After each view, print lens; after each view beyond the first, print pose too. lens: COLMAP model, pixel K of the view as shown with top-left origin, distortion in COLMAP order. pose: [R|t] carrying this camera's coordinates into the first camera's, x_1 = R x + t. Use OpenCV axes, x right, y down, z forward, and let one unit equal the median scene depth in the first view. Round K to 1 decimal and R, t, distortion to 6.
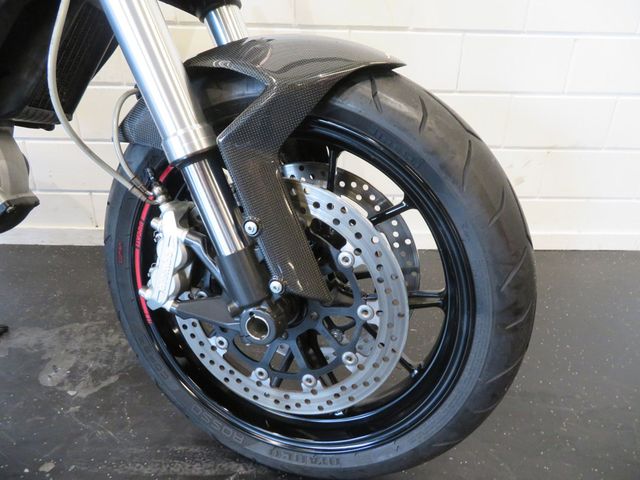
lens RADIAL K [[454.4, 0, 320.0], [0, 454.4, 240.0], [0, 0, 1]] dist [-0.009651, -0.002155]
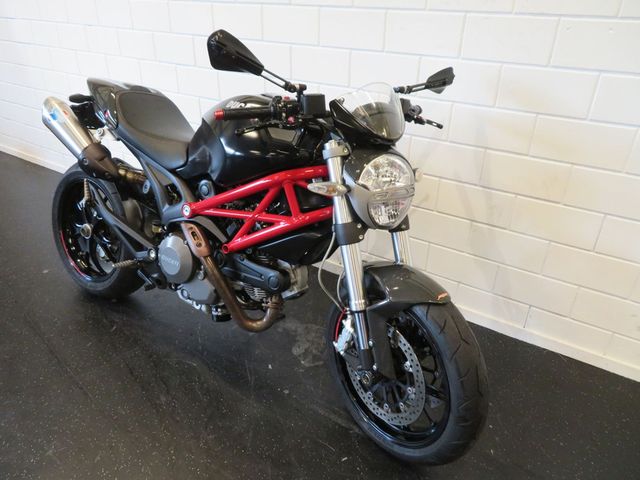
lens RADIAL K [[454.4, 0, 320.0], [0, 454.4, 240.0], [0, 0, 1]] dist [-0.009651, -0.002155]
pose [[0.826921, 0.260704, -0.498232, 0.585331], [-0.238246, 0.965009, 0.109531, -0.634543], [0.509354, 0.028128, 0.860098, -1.096938]]
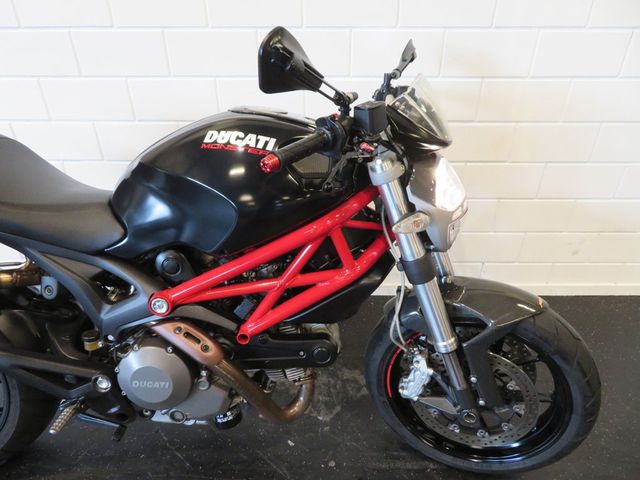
lens RADIAL K [[454.4, 0, 320.0], [0, 454.4, 240.0], [0, 0, 1]] dist [-0.009651, -0.002155]
pose [[0.999169, -0.002022, -0.040719, -0.638179], [0.007333, 0.991392, 0.130722, -0.785737], [0.040104, -0.130912, 0.990583, -0.898504]]
